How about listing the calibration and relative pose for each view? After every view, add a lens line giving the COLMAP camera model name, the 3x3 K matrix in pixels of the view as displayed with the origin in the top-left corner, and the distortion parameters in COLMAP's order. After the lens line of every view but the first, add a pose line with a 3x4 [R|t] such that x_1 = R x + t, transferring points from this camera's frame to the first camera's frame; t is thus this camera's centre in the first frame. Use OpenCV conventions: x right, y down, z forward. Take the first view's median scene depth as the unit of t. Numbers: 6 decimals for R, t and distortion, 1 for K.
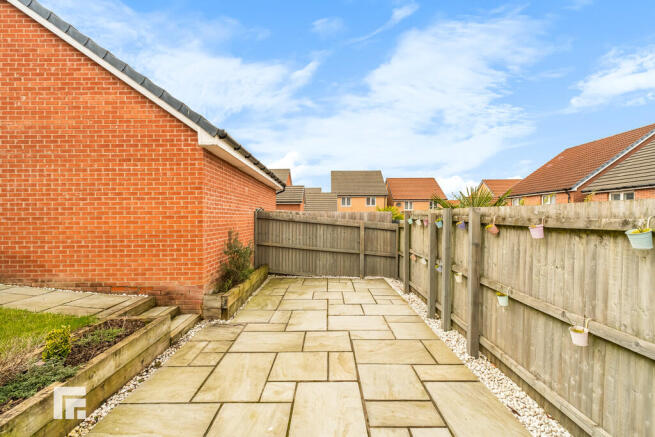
lens RADIAL K [[278.9, 0, 330.5], [0, 278.9, 216.9], [0, 0, 1]] dist [-0.005724, 0.001884]
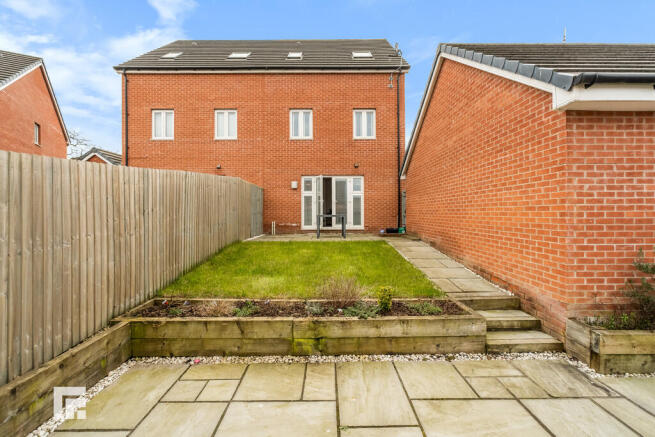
lens RADIAL K [[278.9, 0, 331.2], [0, 278.9, 210.0], [0, 0, 1]] dist [-0.005724, 0.001884]
pose [[-0.014269, -0.000494, -0.999898, 0.264809], [0.007379, 0.999973, -0.000600, 0.001326], [0.999871, -0.007386, -0.014265, 0.417581]]
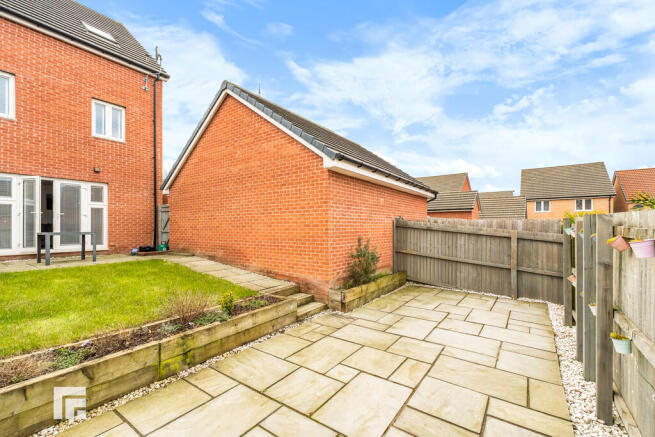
lens RADIAL K [[278.9, 0, 331.3], [0, 278.9, 223.5], [0, 0, 1]] dist [-0.005724, 0.001884]
pose [[0.809172, -0.004512, -0.587555, 0.283108], [0.000434, 0.999975, -0.007081, -0.000253], [0.587572, 0.005474, 0.809153, 0.005808]]
